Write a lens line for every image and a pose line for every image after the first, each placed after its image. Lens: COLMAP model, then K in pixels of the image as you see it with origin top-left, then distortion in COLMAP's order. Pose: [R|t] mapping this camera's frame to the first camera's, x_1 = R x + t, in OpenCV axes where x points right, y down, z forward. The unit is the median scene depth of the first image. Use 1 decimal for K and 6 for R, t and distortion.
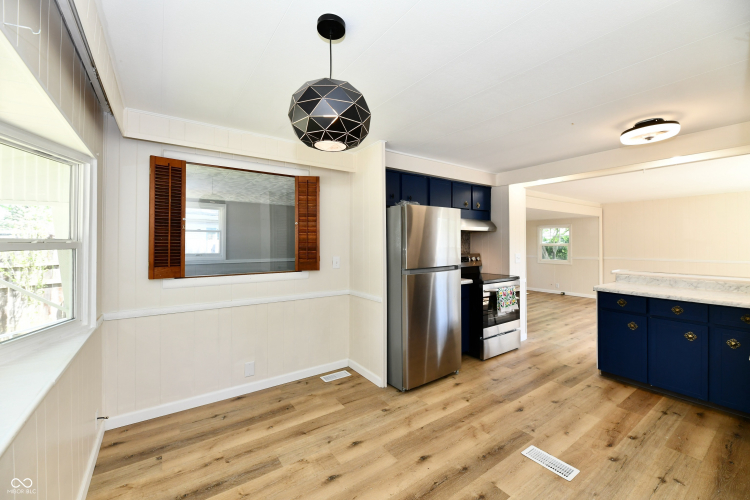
lens RADIAL K [[307.9, 0, 379.0], [0, 307.9, 240.8], [0, 0, 1]] dist [-0.004390, -0.000805]
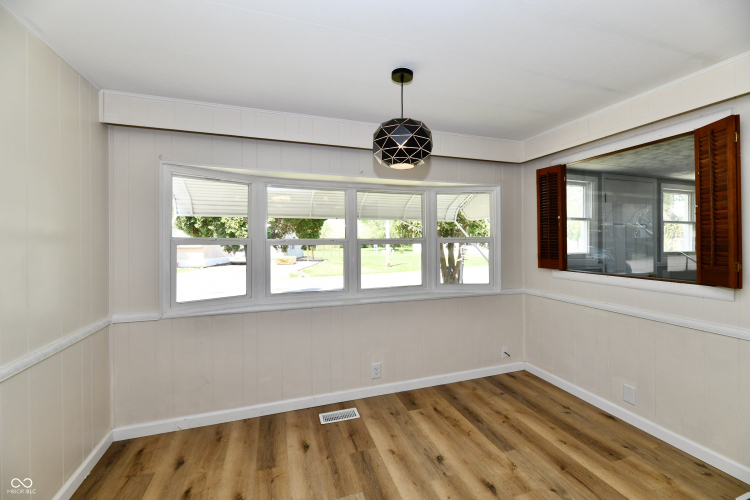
lens RADIAL K [[307.9, 0, 379.0], [0, 307.9, 240.8], [0, 0, 1]] dist [-0.004390, -0.000805]
pose [[-0.288861, 0.001702, -0.957370, 0.479766], [0.010938, 0.999939, -0.001522, 0.006296], [0.957309, -0.010911, -0.288862, 0.537010]]
